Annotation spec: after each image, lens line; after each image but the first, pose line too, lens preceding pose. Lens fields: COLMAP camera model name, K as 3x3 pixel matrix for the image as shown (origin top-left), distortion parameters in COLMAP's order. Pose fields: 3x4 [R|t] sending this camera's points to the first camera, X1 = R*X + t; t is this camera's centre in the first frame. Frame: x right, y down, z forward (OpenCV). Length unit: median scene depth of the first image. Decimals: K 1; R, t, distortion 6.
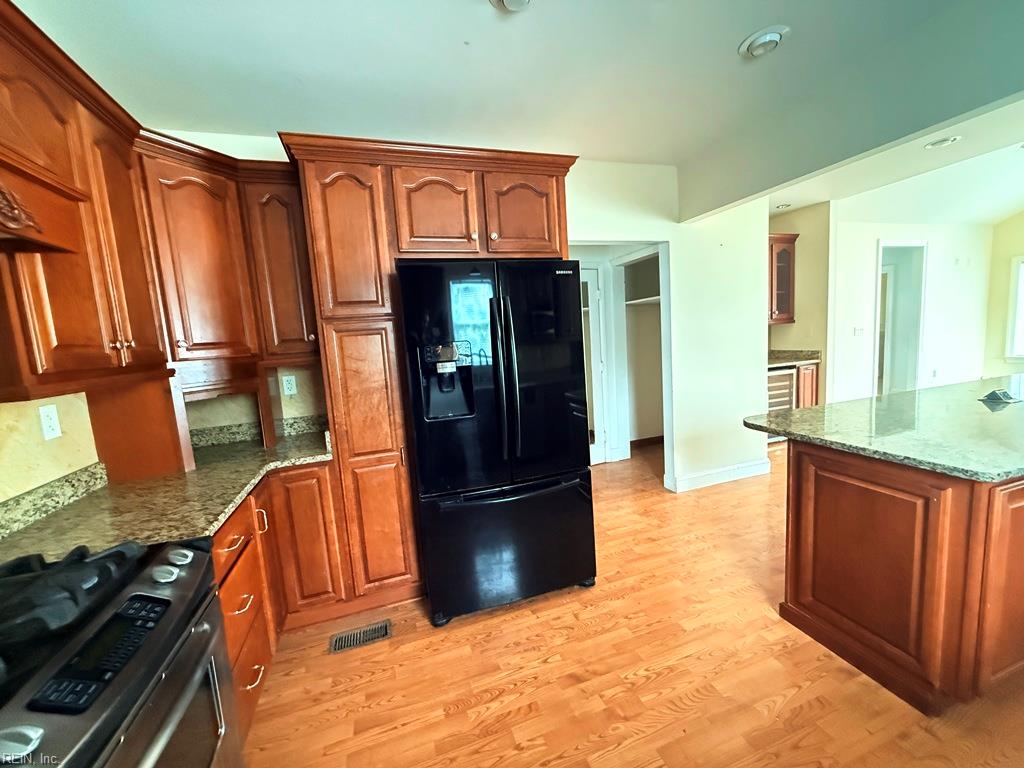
lens RADIAL K [[408.1, 0, 509.1], [0, 408.1, 382.0], [0, 0, 1]] dist [-0.000605, -0.000071]
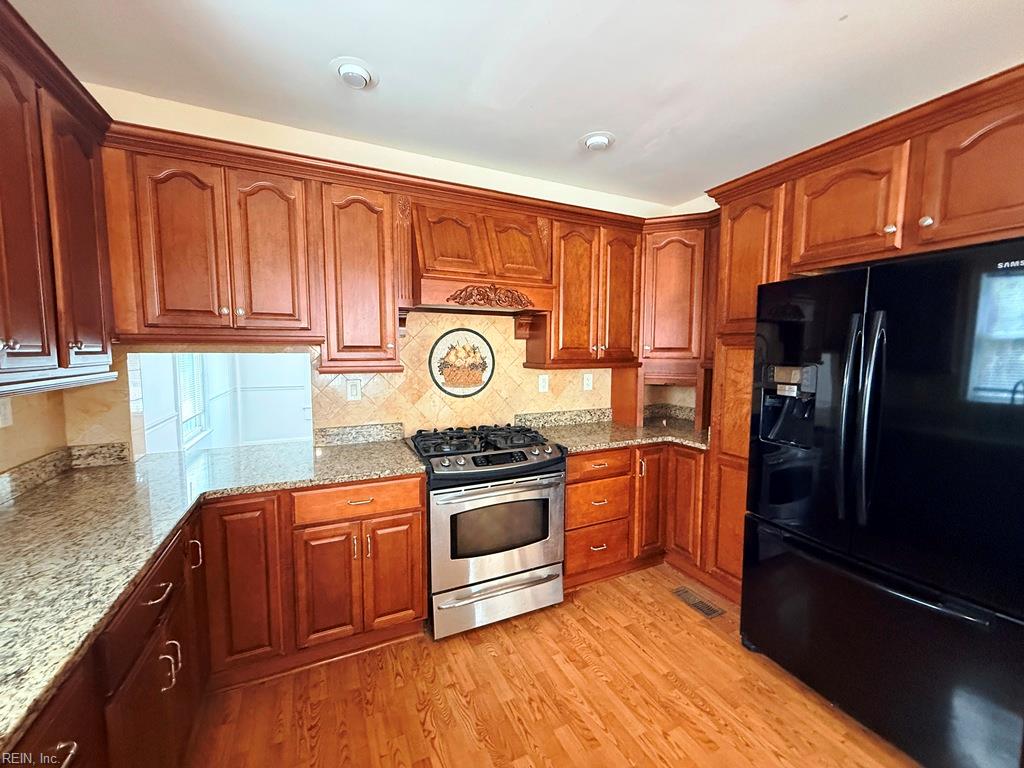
lens RADIAL K [[408.1, 0, 509.5], [0, 408.1, 383.0], [0, 0, 1]] dist [-0.000605, -0.000071]
pose [[0.118934, 0.148281, -0.981768, 0.760138], [-0.123686, 0.983297, 0.133528, -0.109695], [0.985168, 0.105549, 0.135287, 0.280119]]
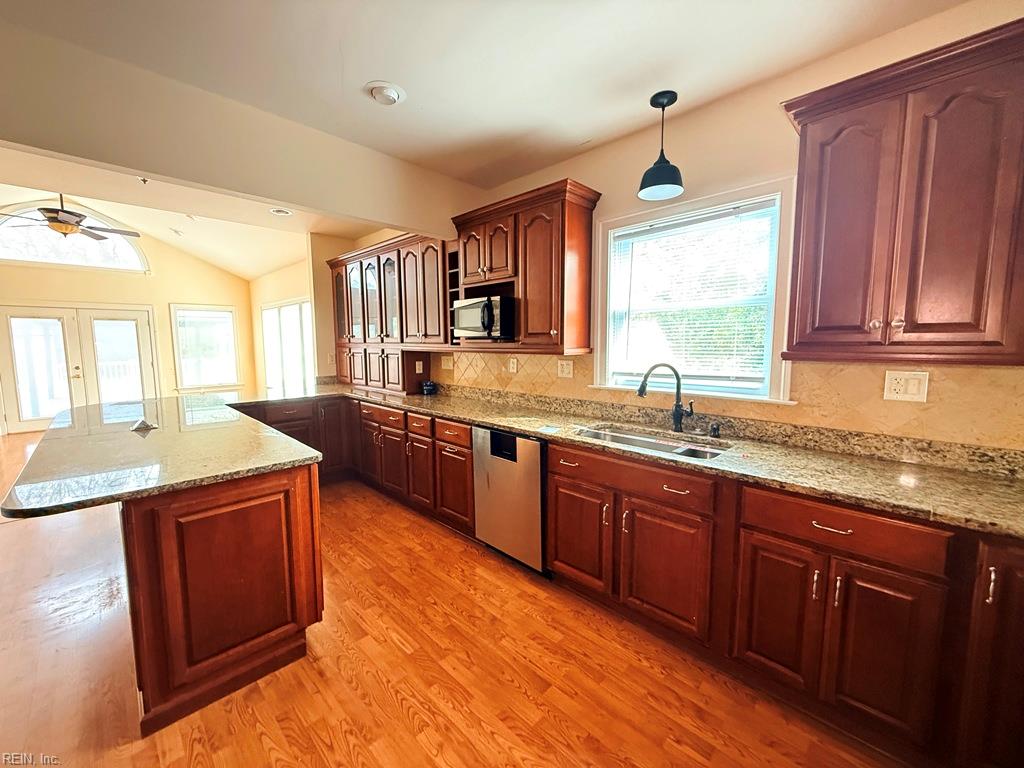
lens RADIAL K [[408.1, 0, 508.3], [0, 408.1, 379.7], [0, 0, 1]] dist [-0.000605, -0.000071]
pose [[-0.449464, -0.016552, 0.893145, -0.346040], [0.137176, 0.986691, 0.087317, -0.061421], [-0.882703, 0.161764, -0.441211, 0.721081]]
